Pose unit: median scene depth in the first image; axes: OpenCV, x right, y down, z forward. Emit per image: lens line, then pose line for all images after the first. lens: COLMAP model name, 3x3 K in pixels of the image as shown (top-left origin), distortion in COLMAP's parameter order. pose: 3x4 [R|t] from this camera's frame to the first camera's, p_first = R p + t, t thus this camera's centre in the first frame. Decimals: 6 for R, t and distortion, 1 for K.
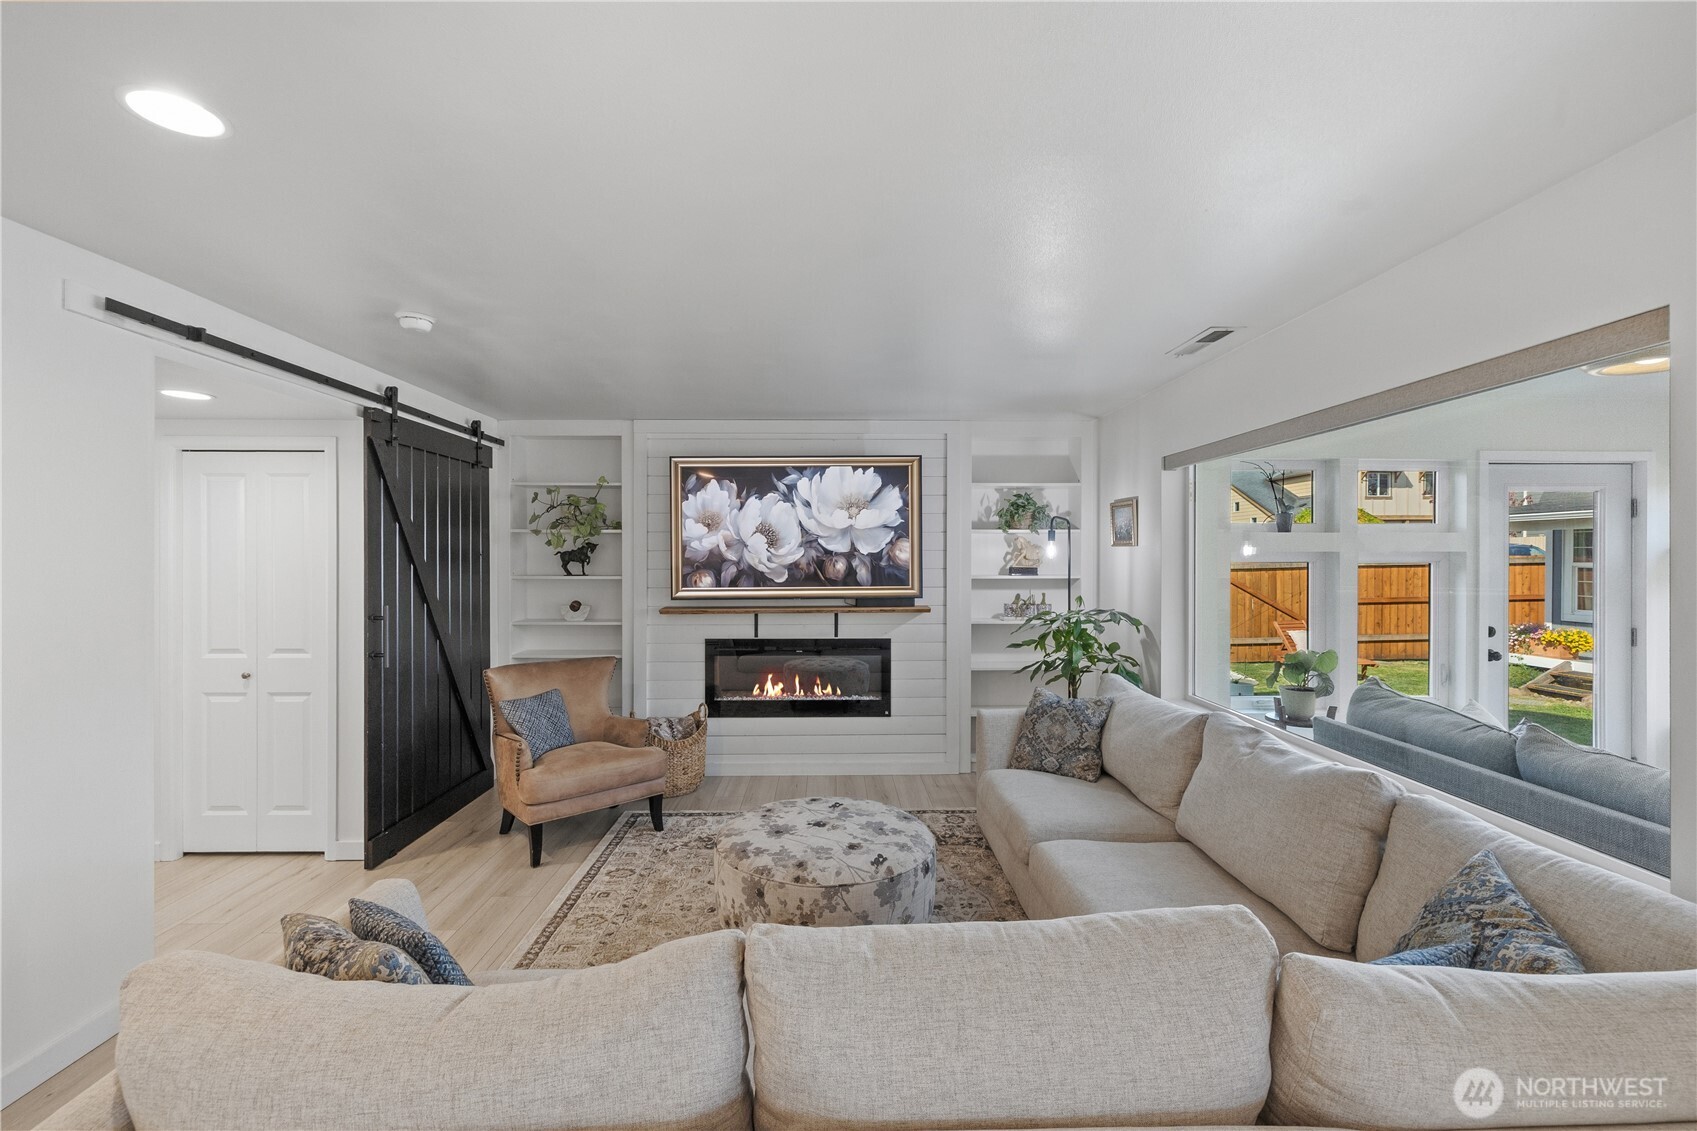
lens RADIAL K [[716.1, 0, 848.5], [0, 716.1, 565.5], [0, 0, 1]] dist [0.000673, -0.000040]
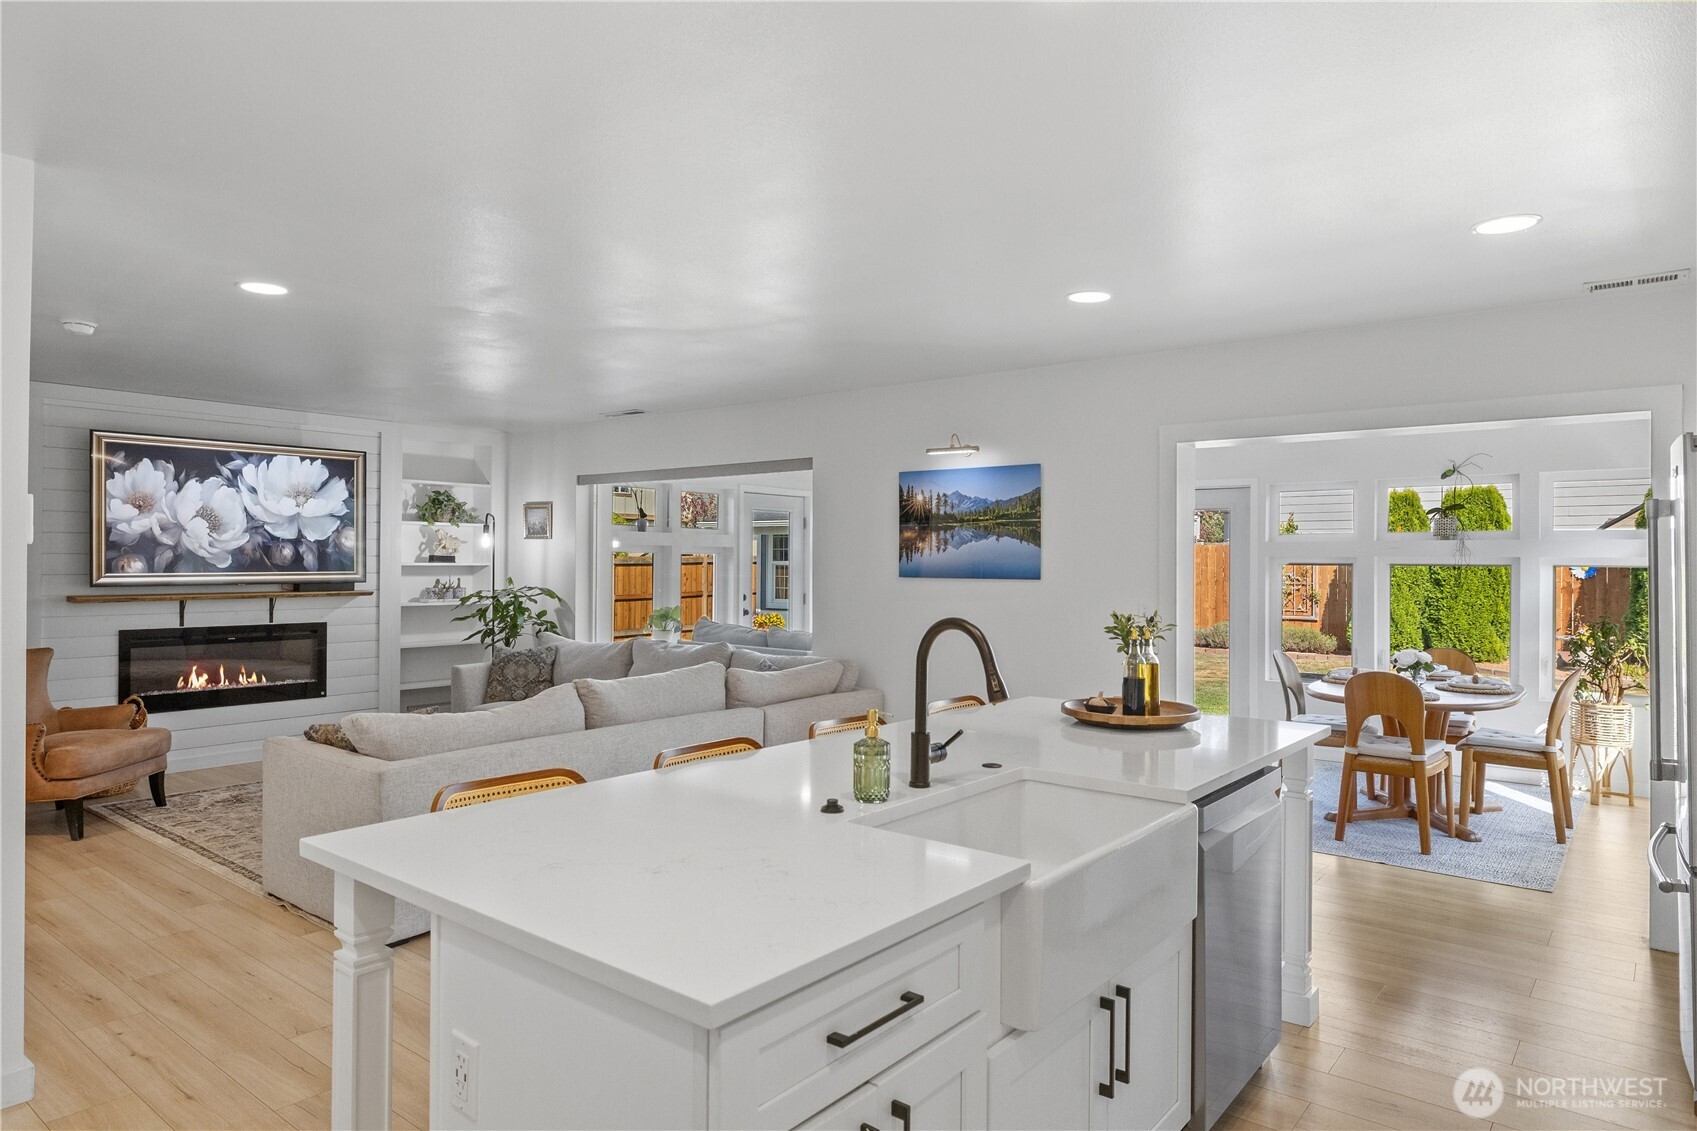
lens RADIAL K [[1006.1, 0, 843.1], [0, 1006.1, 560.7], [0, 0, 1]] dist [-0.002095, 0.000441]
pose [[0.646651, 0.005803, 0.762764, -0.600647], [0.002339, 0.999951, -0.009590, 0.029091], [-0.762782, 0.007985, 0.646606, -0.552564]]
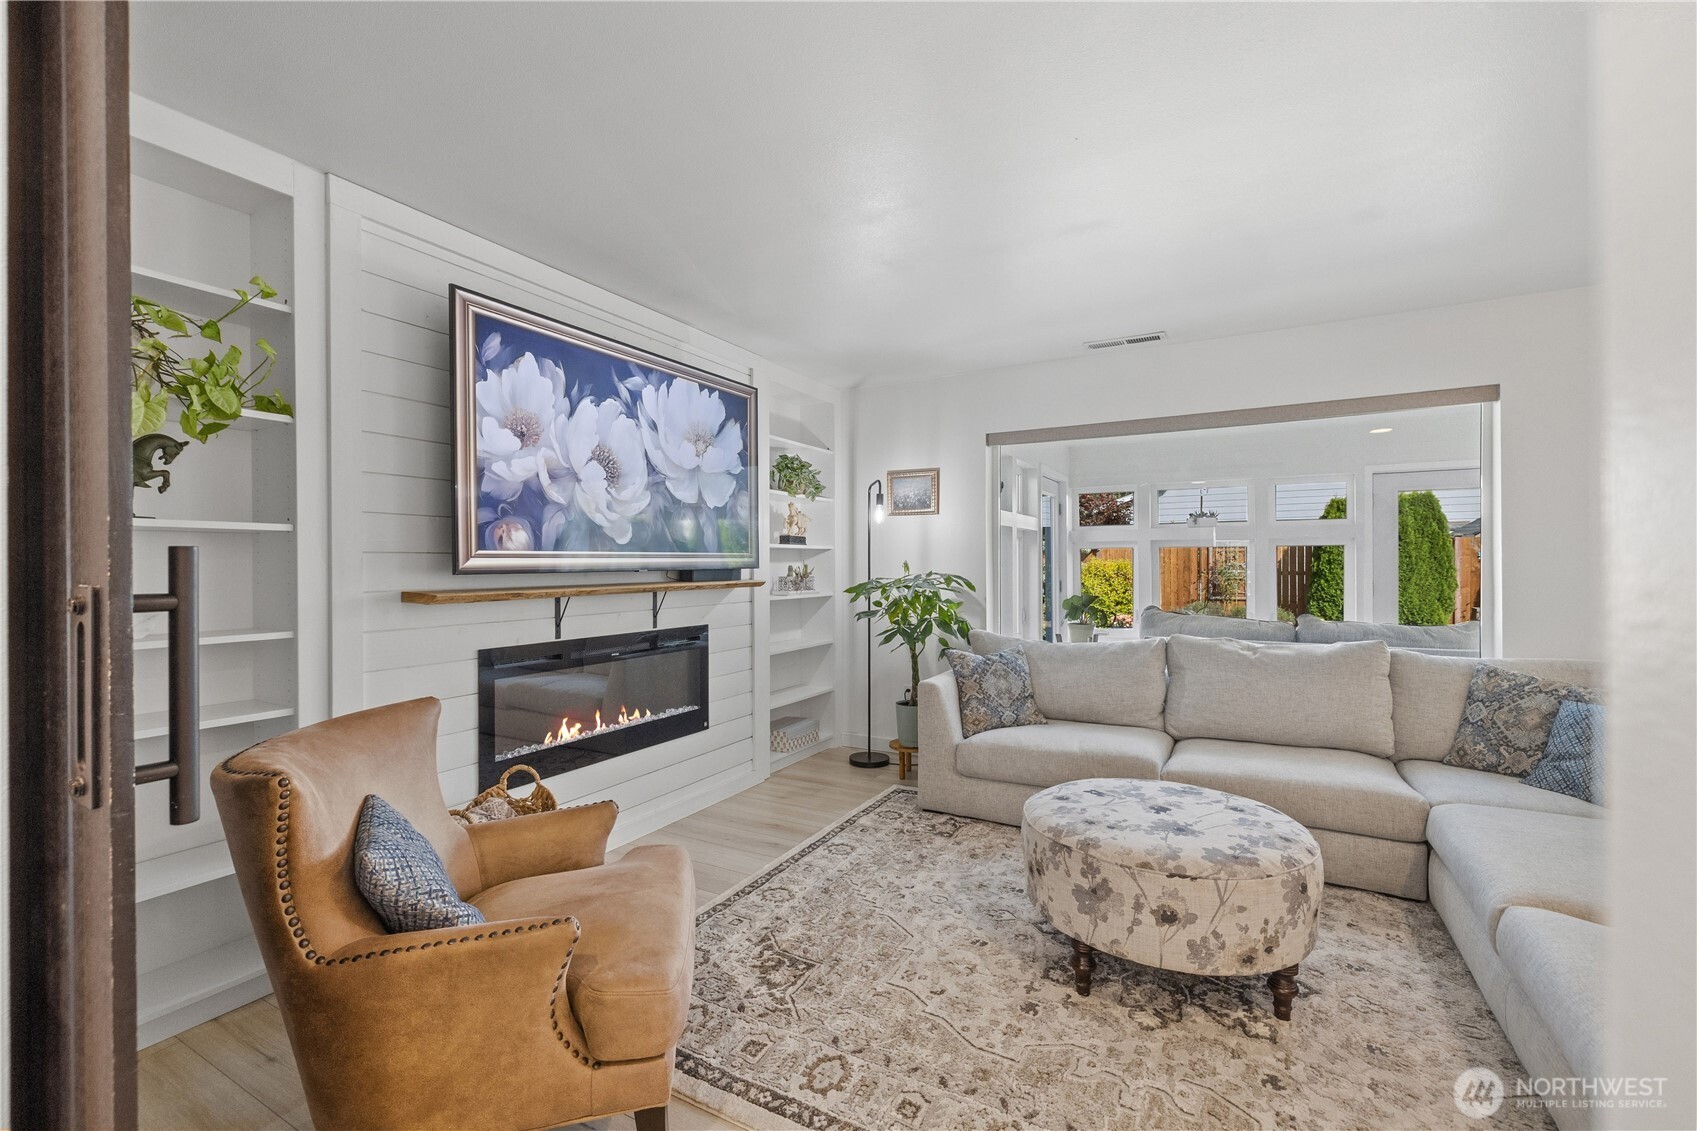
lens RADIAL K [[716.1, 0, 848.5], [0, 716.1, 565.5], [0, 0, 1]] dist [0.000673, -0.000040]
pose [[0.512427, -0.003276, 0.858725, -0.531092], [0.014460, 0.999884, -0.004814, 0.048123], [-0.858609, 0.014884, 0.512414, 0.509686]]
